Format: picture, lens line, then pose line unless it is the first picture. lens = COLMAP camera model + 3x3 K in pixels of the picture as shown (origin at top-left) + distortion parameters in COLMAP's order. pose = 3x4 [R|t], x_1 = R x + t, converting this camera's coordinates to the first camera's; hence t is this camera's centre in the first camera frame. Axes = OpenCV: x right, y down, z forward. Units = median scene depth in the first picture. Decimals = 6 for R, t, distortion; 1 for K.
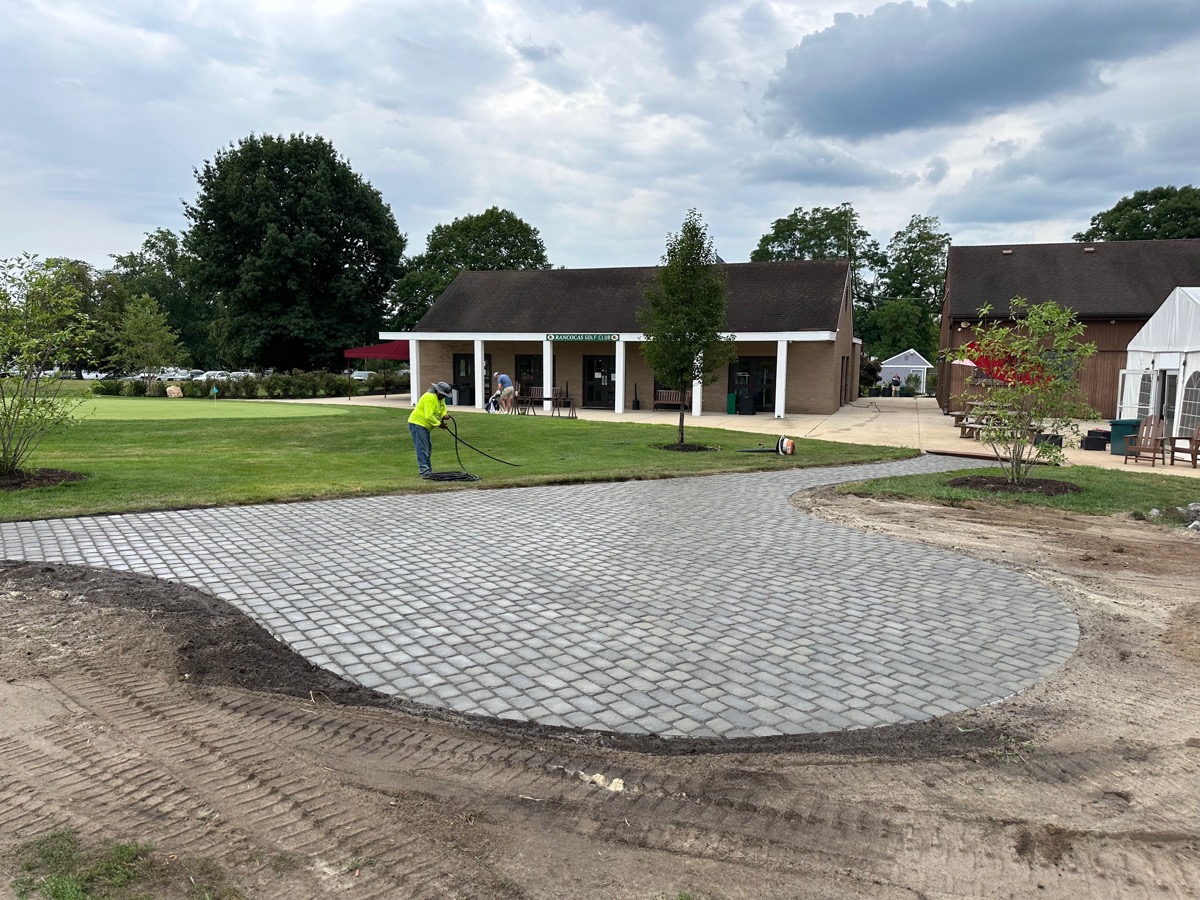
lens RADIAL K [[859.9, 0, 600.0], [0, 859.9, 450.0], [0, 0, 1]] dist [0.156246, -0.301540]
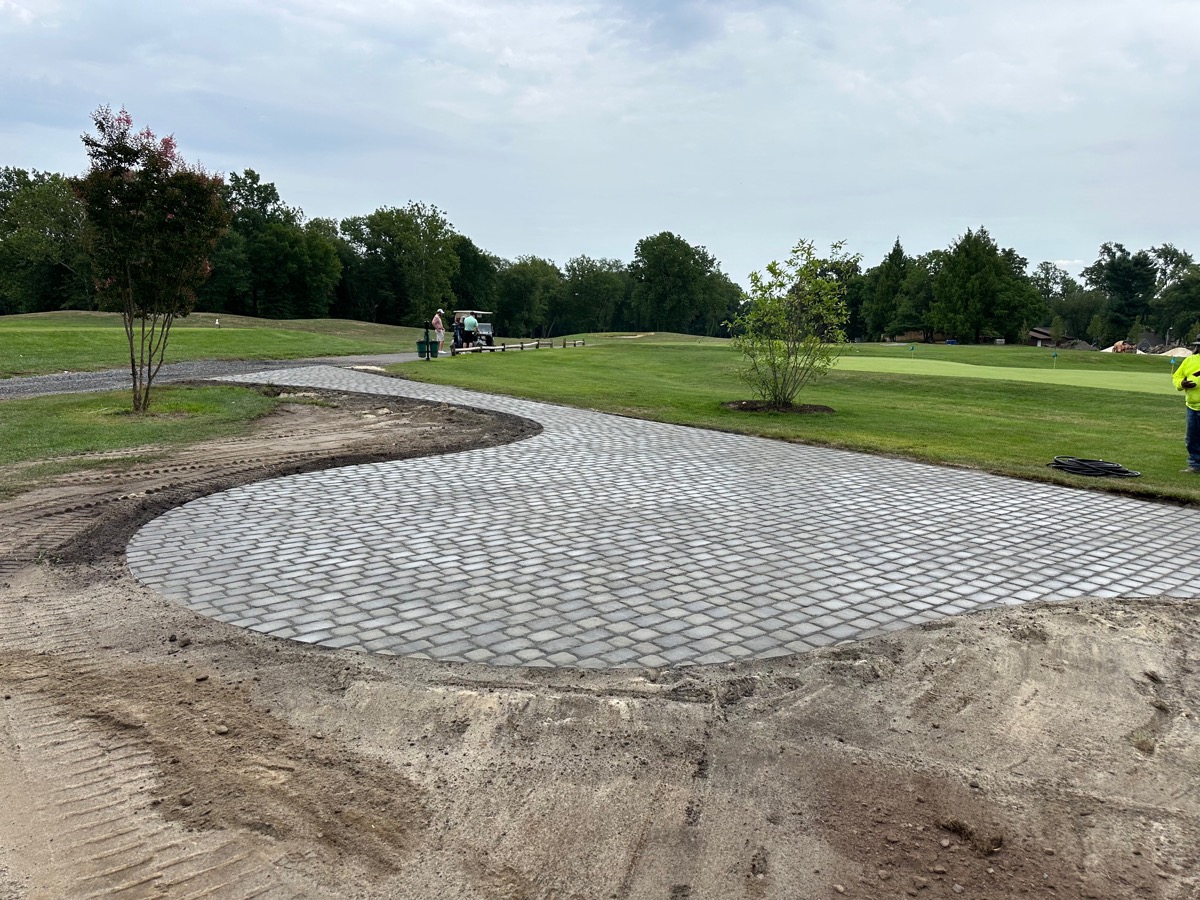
lens RADIAL K [[859.9, 0, 600.0], [0, 859.9, 450.0], [0, 0, 1]] dist [0.156246, -0.301540]
pose [[0.063846, 0.137863, -0.988391, 1.166516], [-0.129461, 0.983187, 0.128775, -0.061663], [0.989527, 0.119737, 0.080620, 1.106714]]
